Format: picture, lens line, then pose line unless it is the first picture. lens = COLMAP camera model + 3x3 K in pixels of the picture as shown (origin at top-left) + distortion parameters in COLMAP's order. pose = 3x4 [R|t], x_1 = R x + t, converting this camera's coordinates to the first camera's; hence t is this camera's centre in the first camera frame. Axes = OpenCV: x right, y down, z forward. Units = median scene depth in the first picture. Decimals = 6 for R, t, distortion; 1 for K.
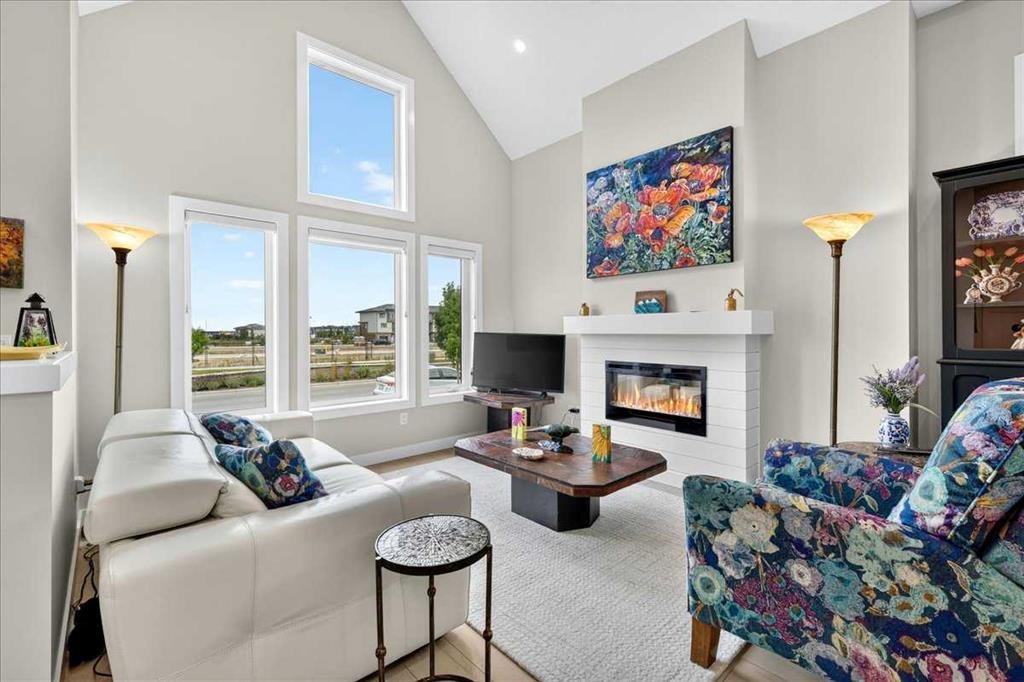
lens RADIAL K [[448.2, 0, 526.3], [0, 448.2, 330.2], [0, 0, 1]] dist [-0.001026, 0.000332]
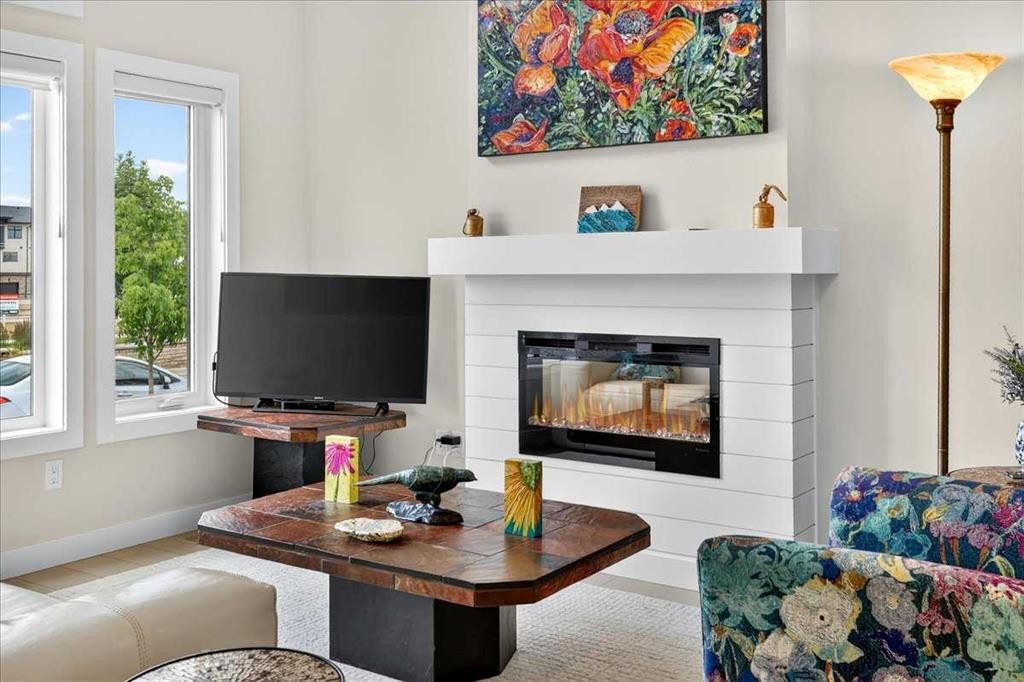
lens RADIAL K [[1013.8, 0, 545.6], [0, 1013.8, 246.5], [0, 0, 1]] dist [-0.013018, 0.000000]
pose [[0.973269, 0.002311, 0.229658, -0.051310], [0.002446, 0.999788, -0.020429, 0.000896], [-0.229657, 0.020444, 0.973057, -0.067895]]
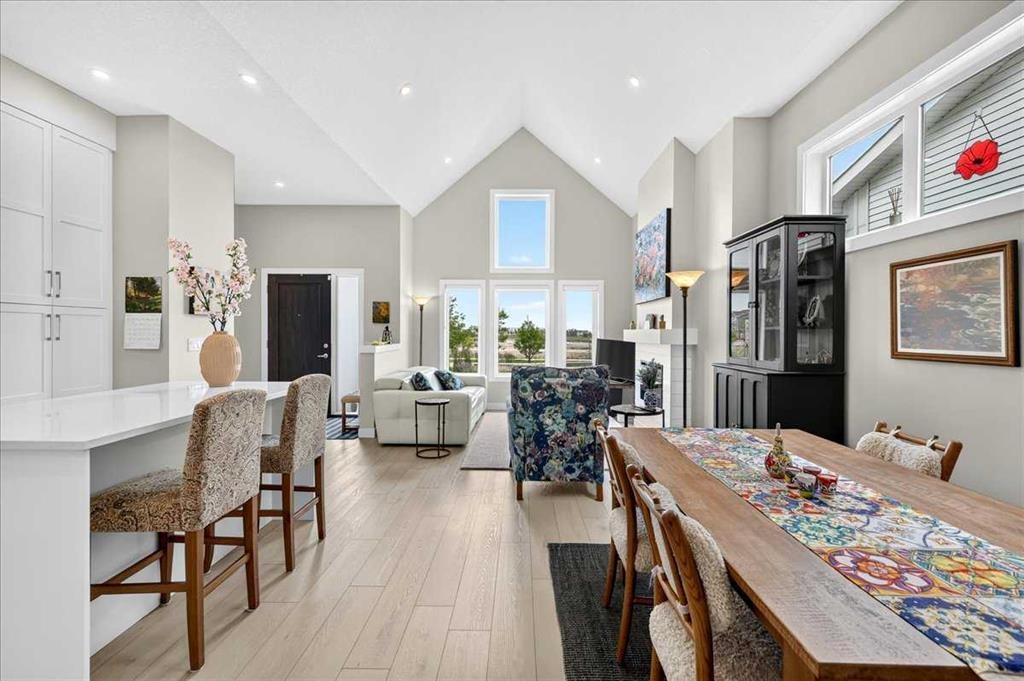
lens RADIAL K [[448.2, 0, 516.3], [0, 448.2, 334.7], [0, 0, 1]] dist [-0.001026, 0.000332]
pose [[0.733214, 0.014275, -0.679849, 1.089066], [-0.010234, 0.999898, 0.009957, -0.032699], [0.679921, -0.000343, 0.733285, -0.462950]]
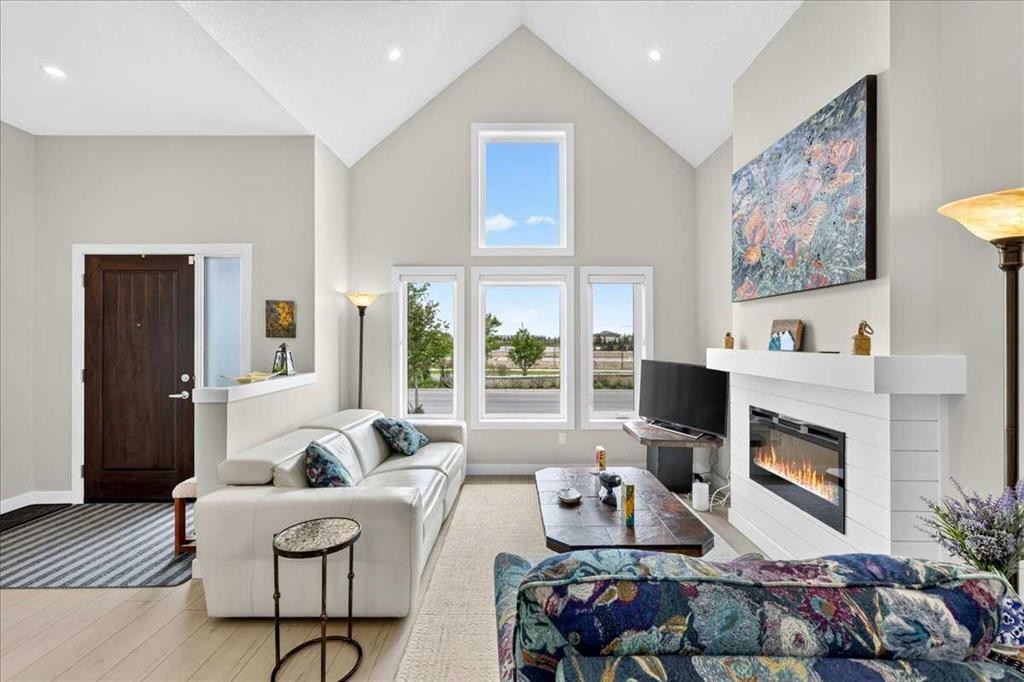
lens RADIAL K [[448.2, 0, 513.6], [0, 448.2, 335.4], [0, 0, 1]] dist [-0.001026, 0.000332]
pose [[0.739866, 0.000062, -0.672754, 0.494383], [-0.004045, 0.999982, -0.004357, -0.063019], [0.672742, 0.005945, 0.739853, 0.154541]]
